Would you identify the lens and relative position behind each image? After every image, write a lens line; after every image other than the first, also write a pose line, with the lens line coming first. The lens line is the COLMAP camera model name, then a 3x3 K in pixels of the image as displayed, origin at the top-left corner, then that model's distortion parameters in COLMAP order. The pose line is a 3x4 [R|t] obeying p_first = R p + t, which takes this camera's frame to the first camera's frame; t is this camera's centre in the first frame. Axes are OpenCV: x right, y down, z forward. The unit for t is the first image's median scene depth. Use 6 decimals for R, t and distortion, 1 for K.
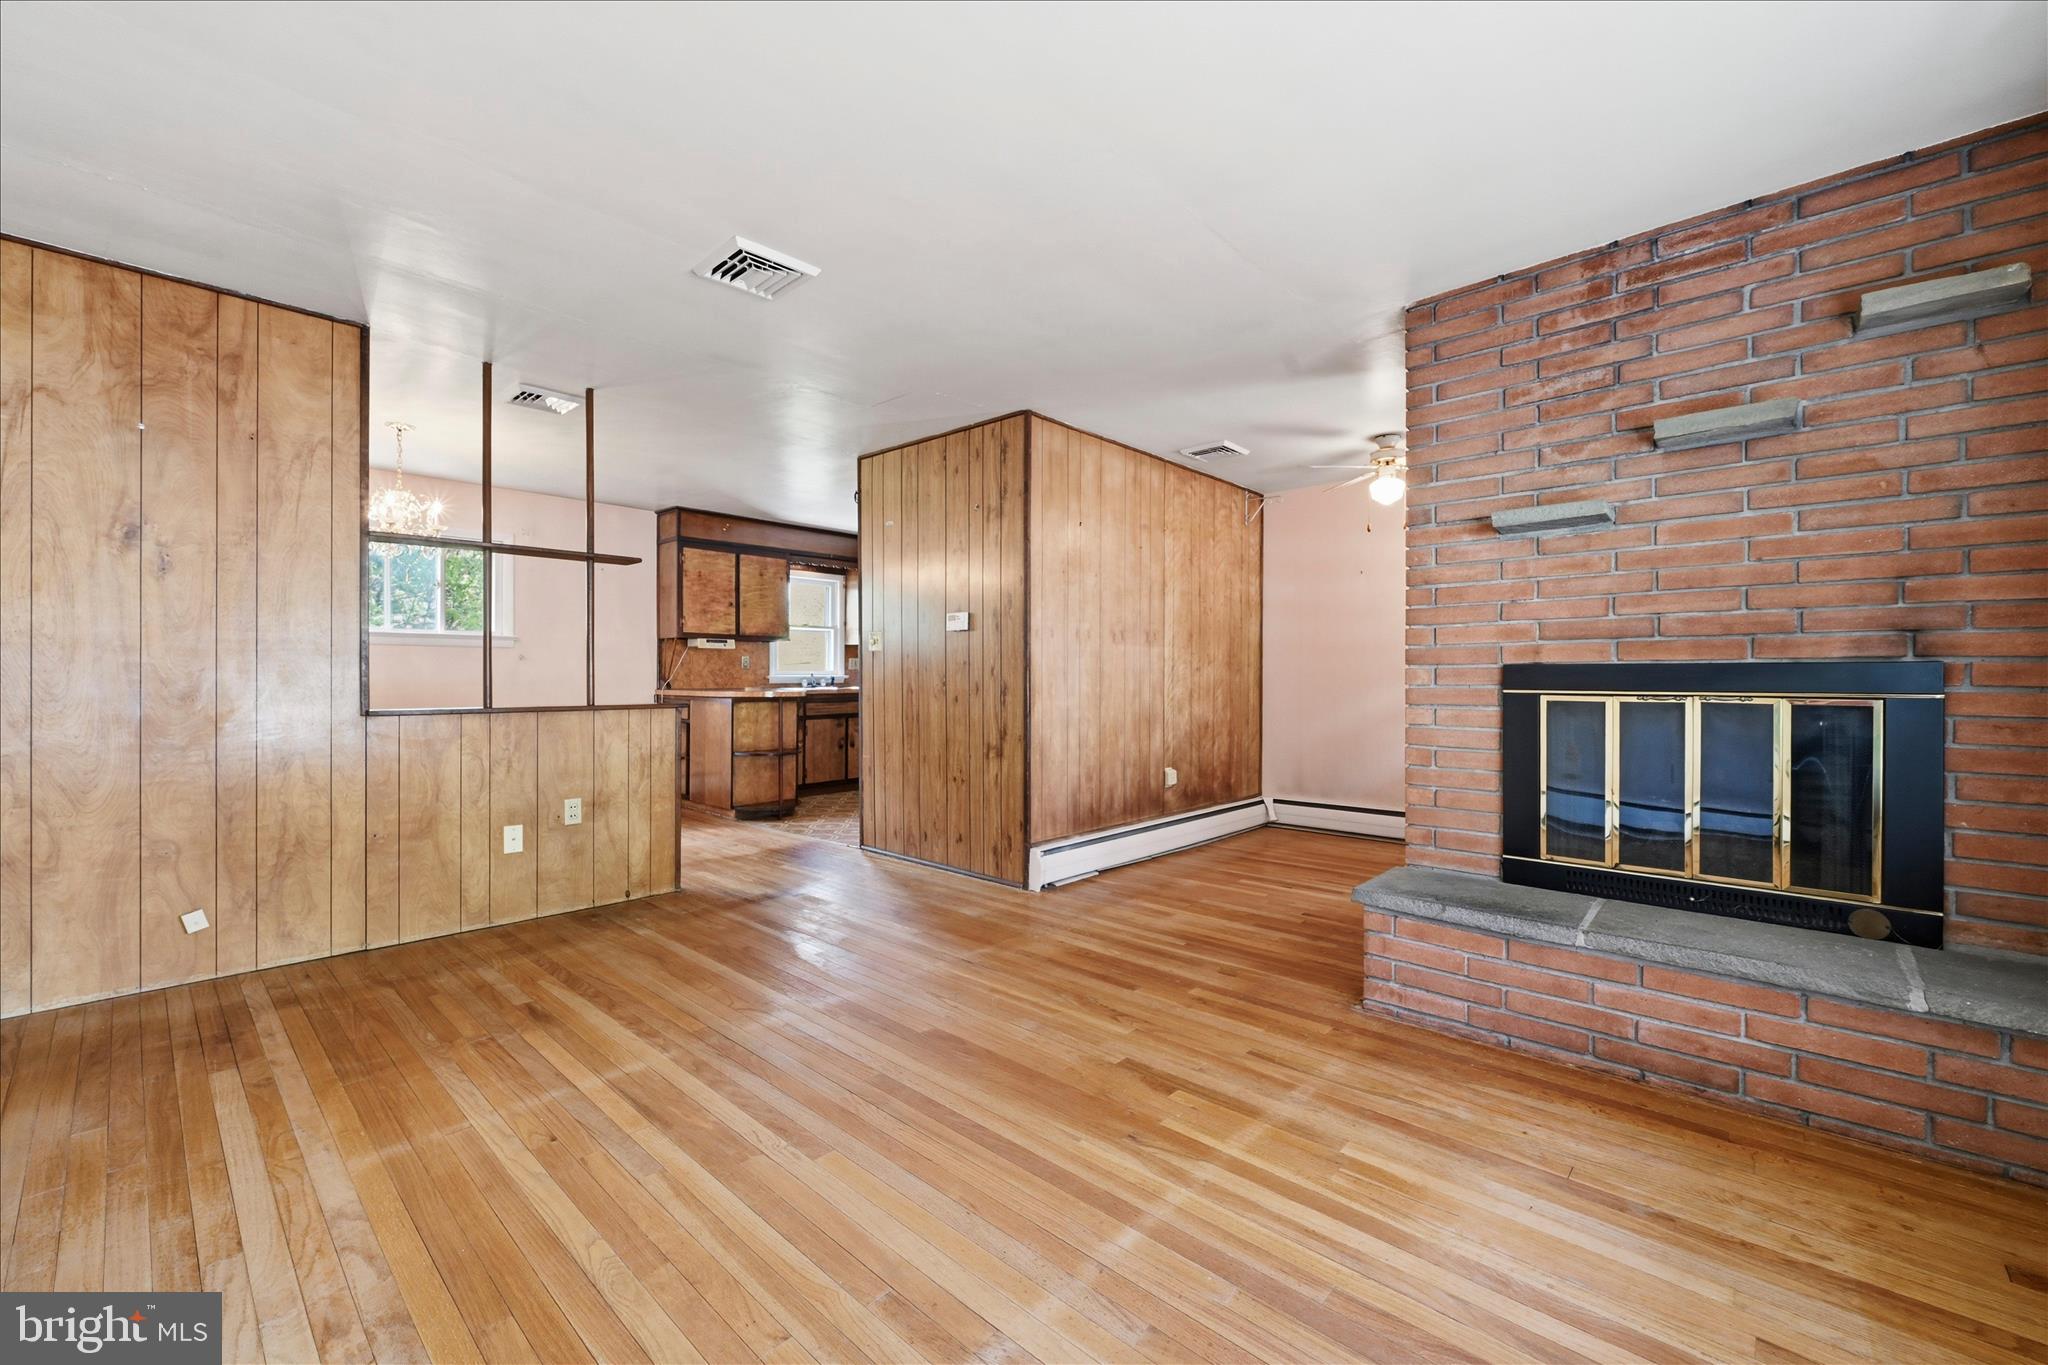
lens RADIAL K [[867.0, 0, 1024.0], [0, 867.0, 682.5], [0, 0, 1]] dist [-0.002110, -0.000235]
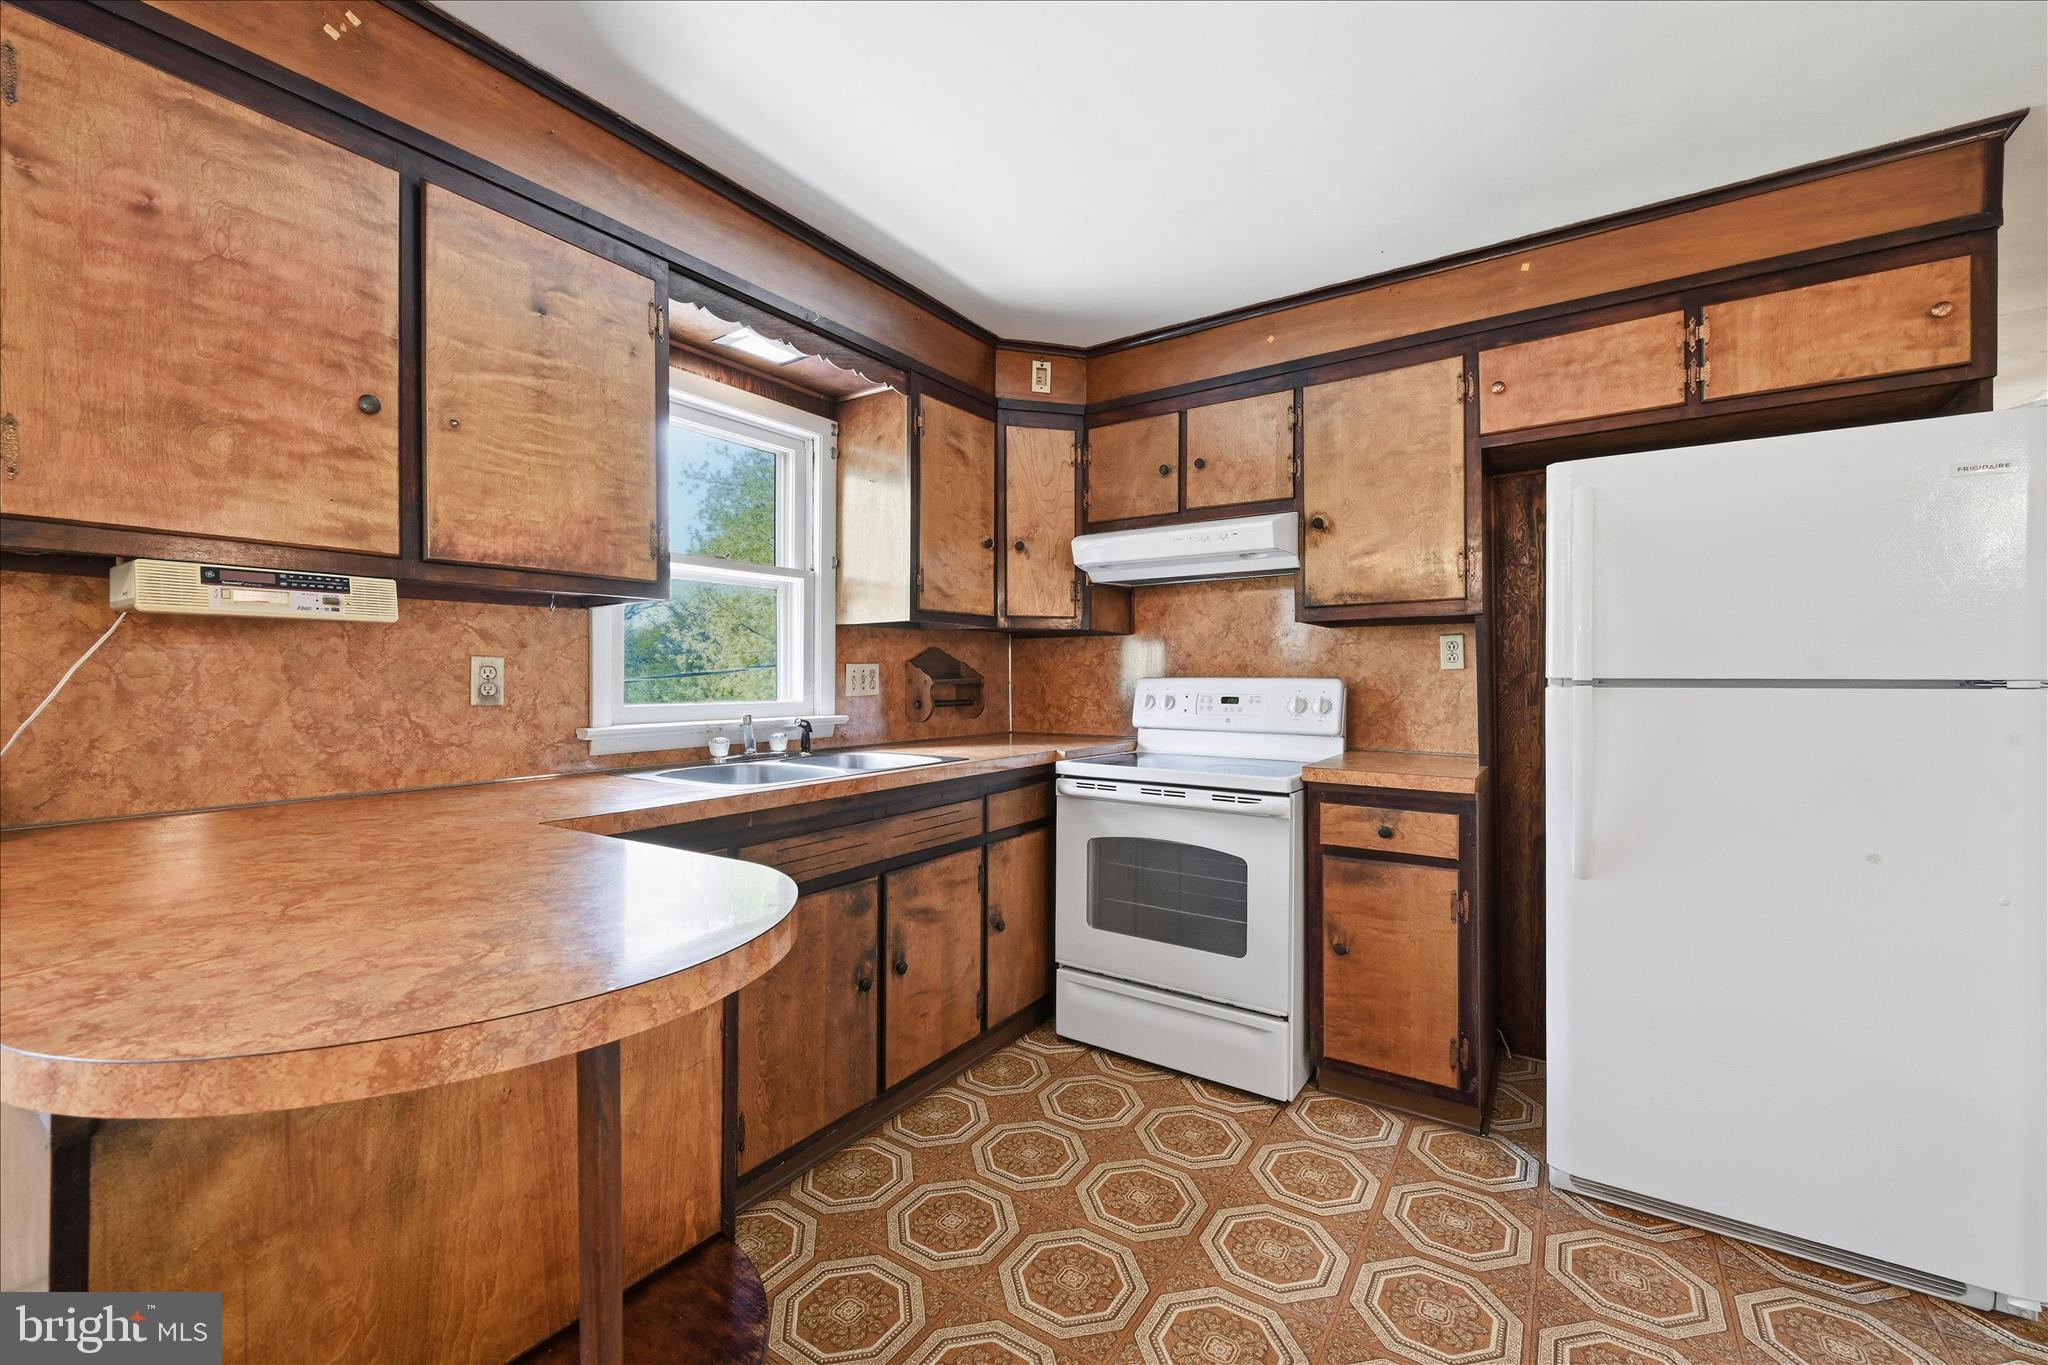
lens RADIAL K [[824.9, 0, 1032.8], [0, 824.9, 679.1], [0, 0, 1]] dist [0.003031, 0.000511]
pose [[0.985095, -0.004080, 0.171962, -0.202896], [0.005607, 0.999949, -0.008398, -0.021329], [-0.171919, 0.009237, 0.985068, 0.727473]]
